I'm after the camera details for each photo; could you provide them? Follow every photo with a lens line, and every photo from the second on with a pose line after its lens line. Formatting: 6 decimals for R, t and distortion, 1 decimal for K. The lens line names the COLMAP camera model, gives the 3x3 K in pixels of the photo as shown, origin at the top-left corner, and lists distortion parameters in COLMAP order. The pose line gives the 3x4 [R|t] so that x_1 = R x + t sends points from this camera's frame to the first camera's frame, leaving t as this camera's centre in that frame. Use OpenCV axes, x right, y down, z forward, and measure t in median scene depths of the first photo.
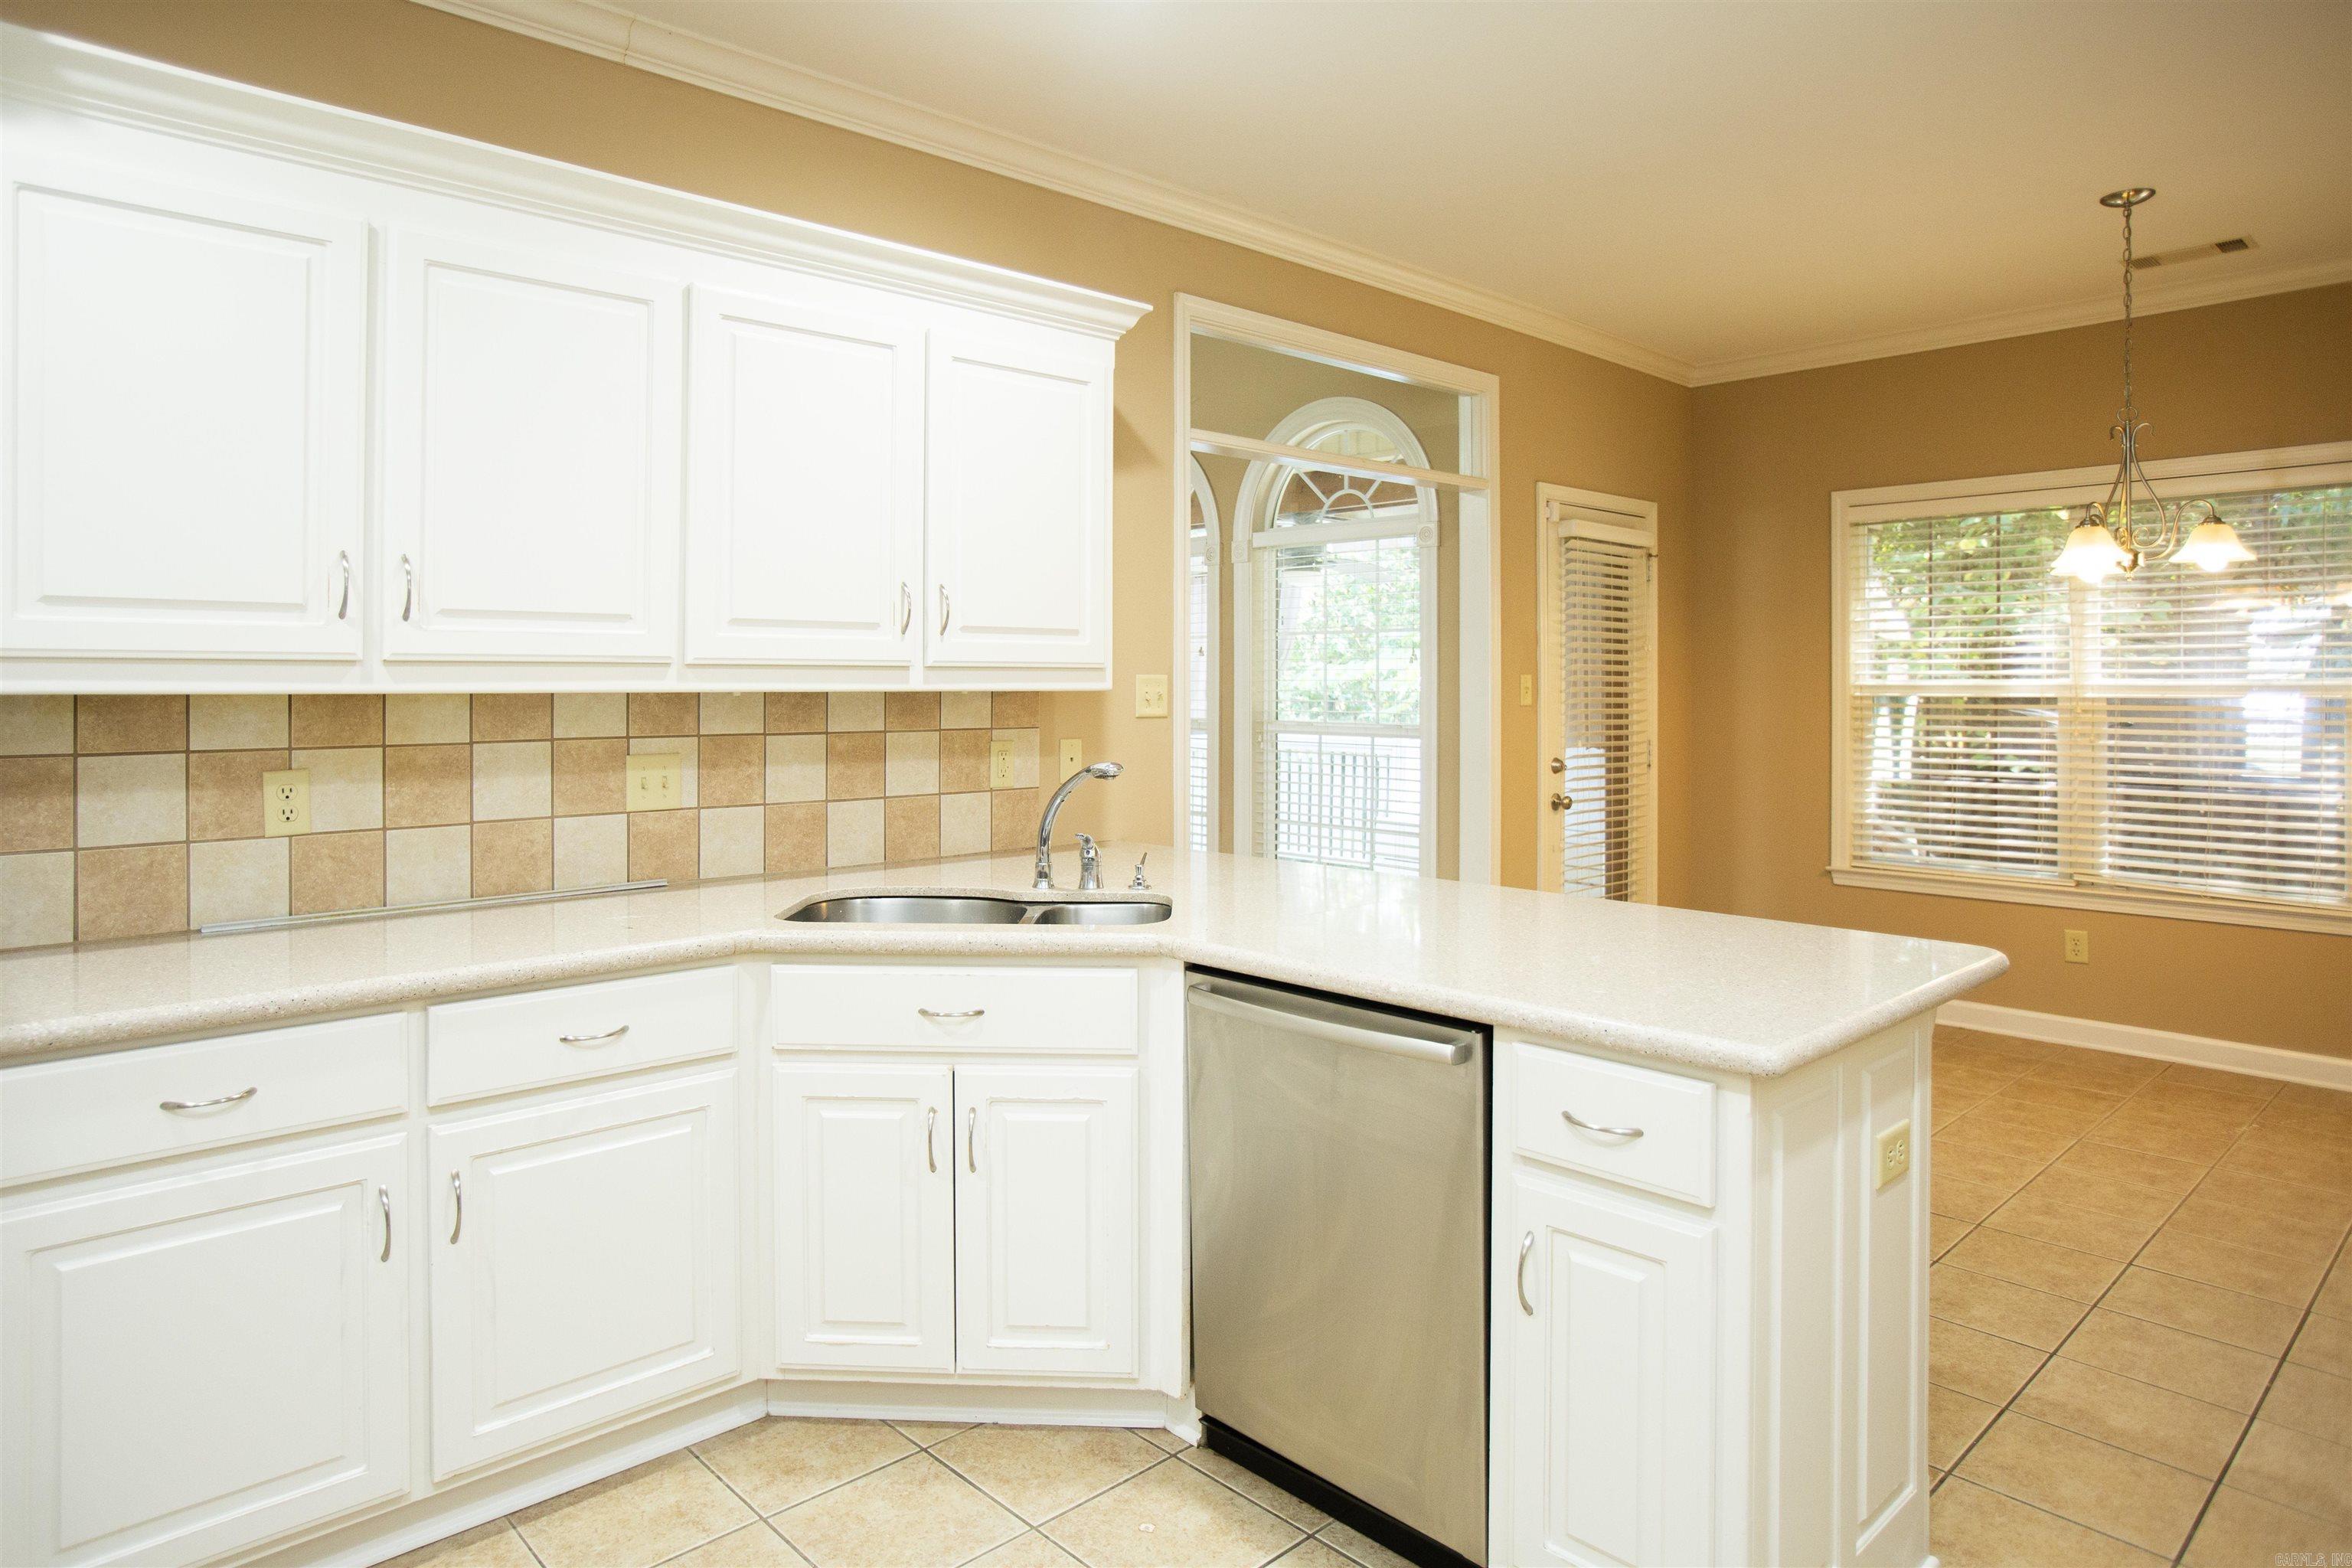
lens RADIAL K [[1363.2, 0, 1176.0], [0, 1363.2, 784.0], [0, 0, 1]] dist [-0.073479, 0.053105]
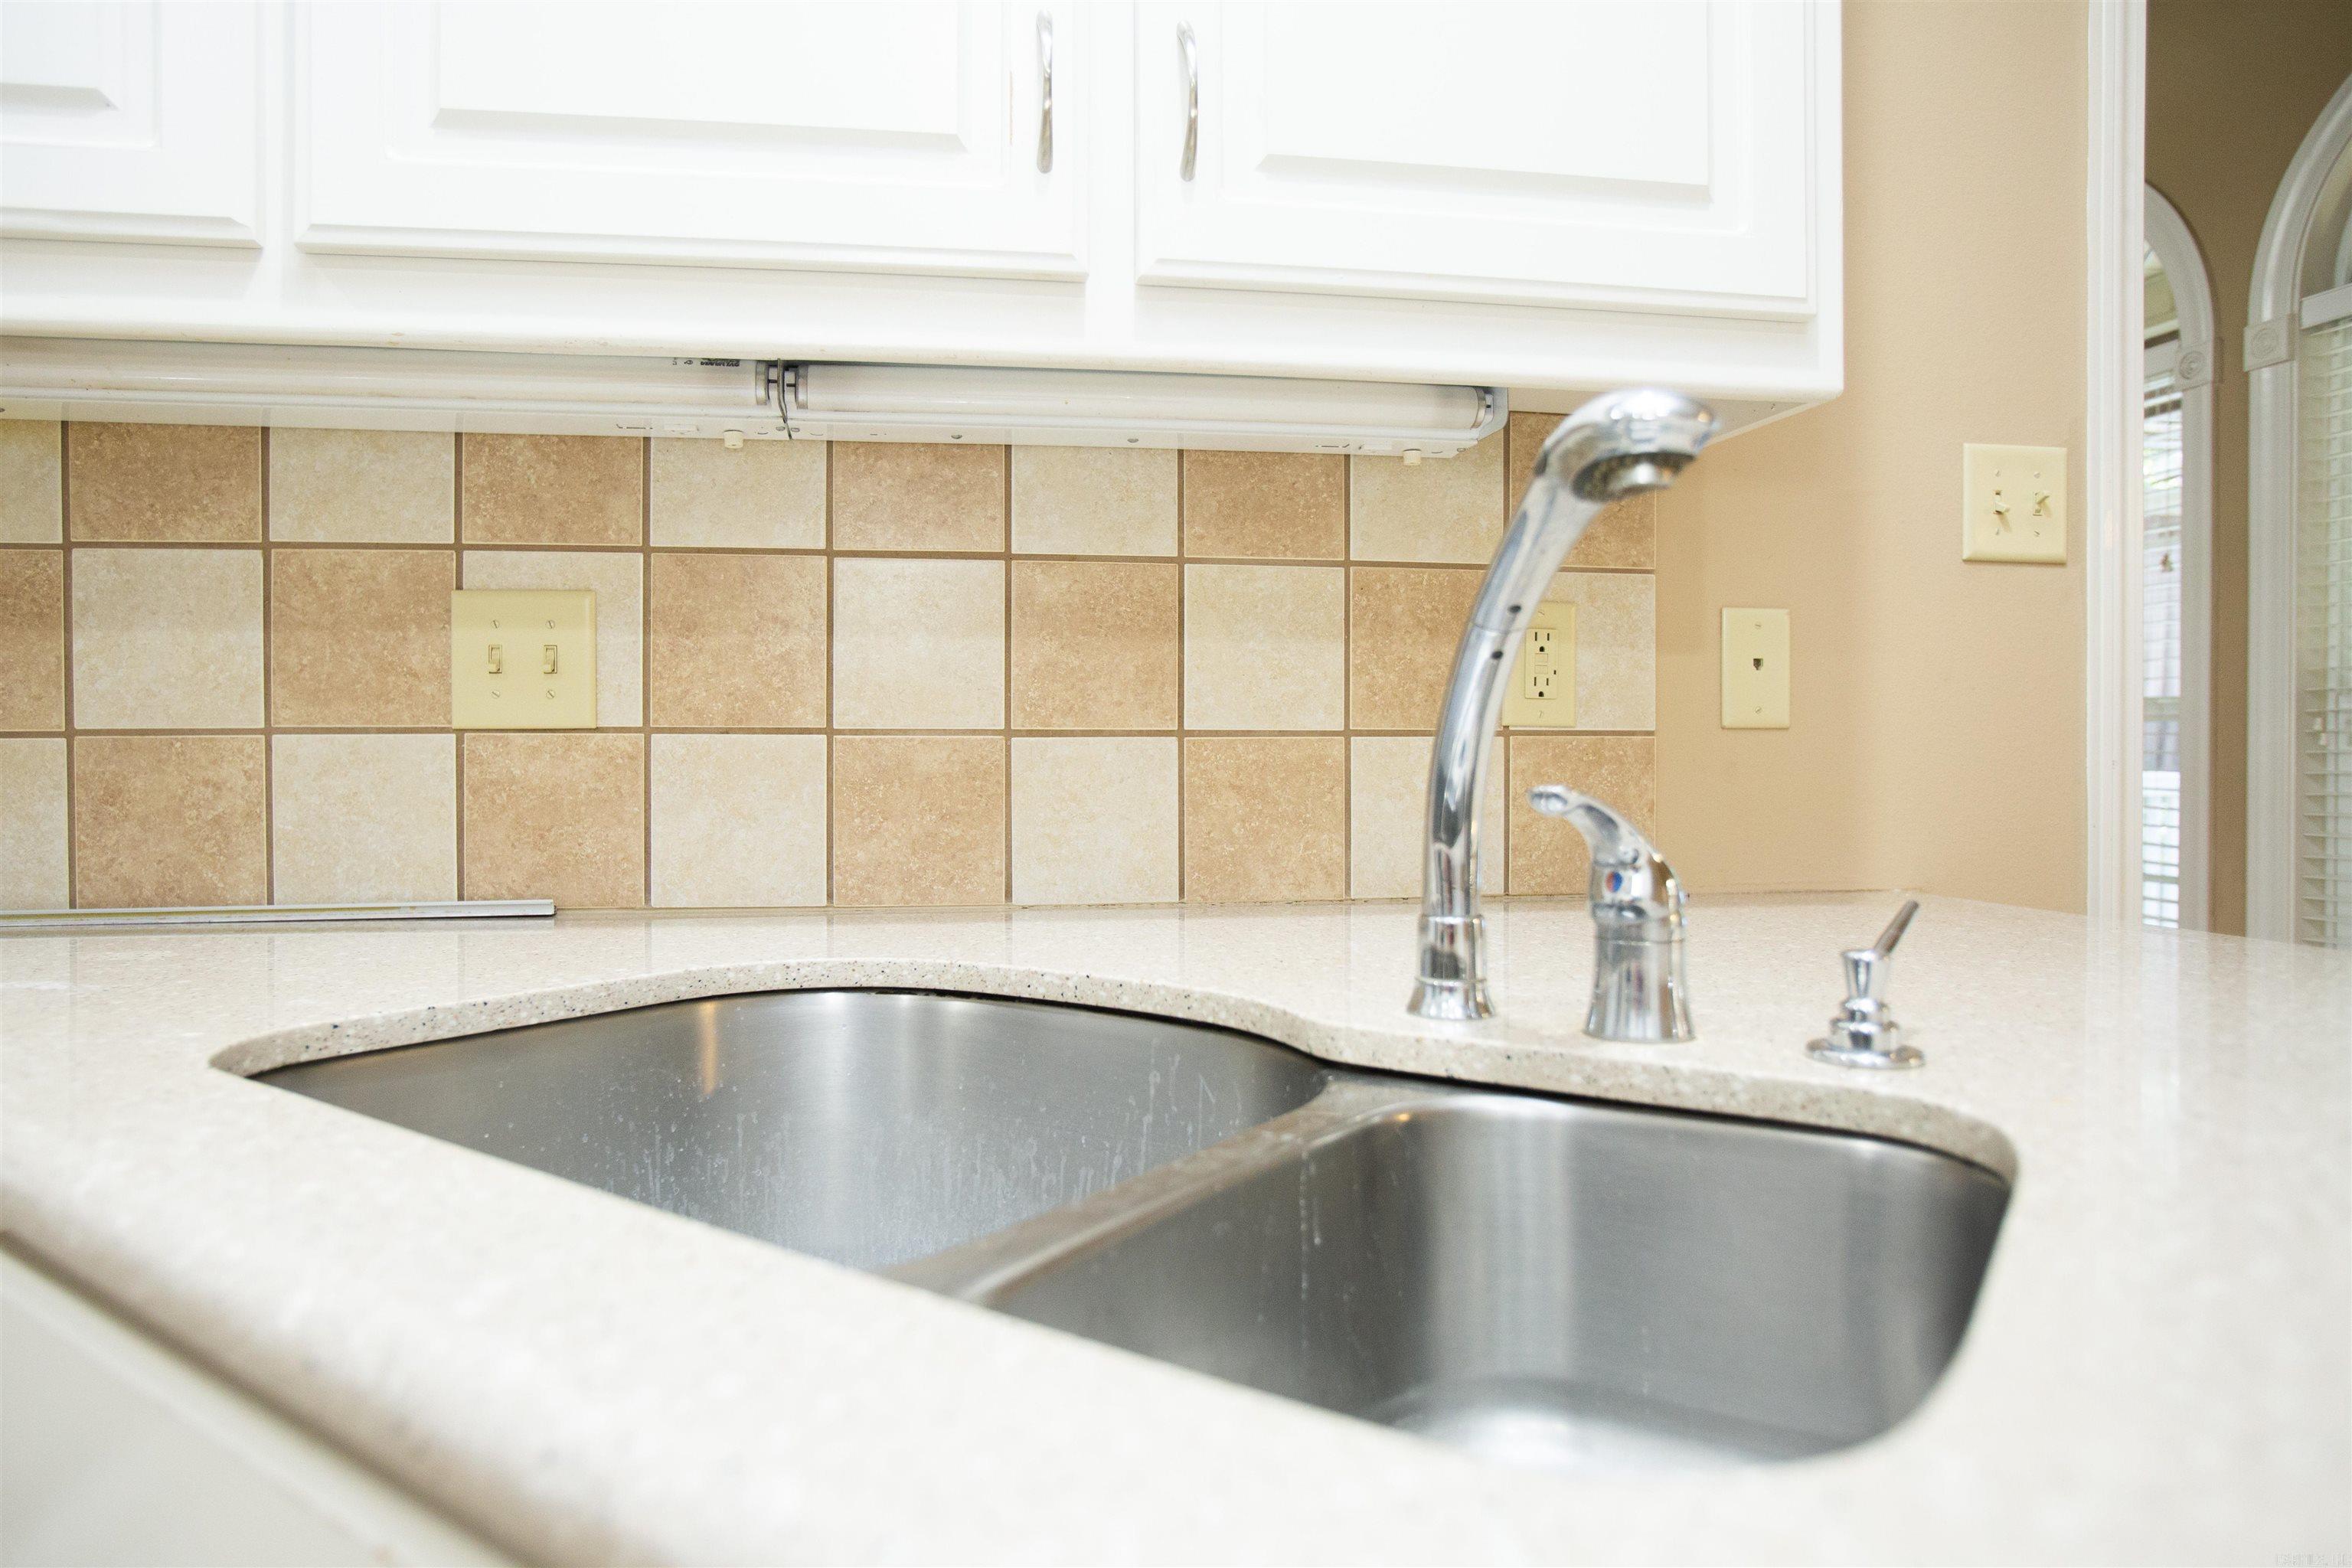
lens RADIAL K [[1363.2, 0, 1176.0], [0, 1363.2, 784.0], [0, 0, 1]] dist [-0.073479, 0.053105]
pose [[0.815548, 0.003413, -0.578679, 0.005893], [-0.035034, 0.998440, -0.043486, 0.034123], [0.577628, 0.055738, 0.814395, 0.570936]]
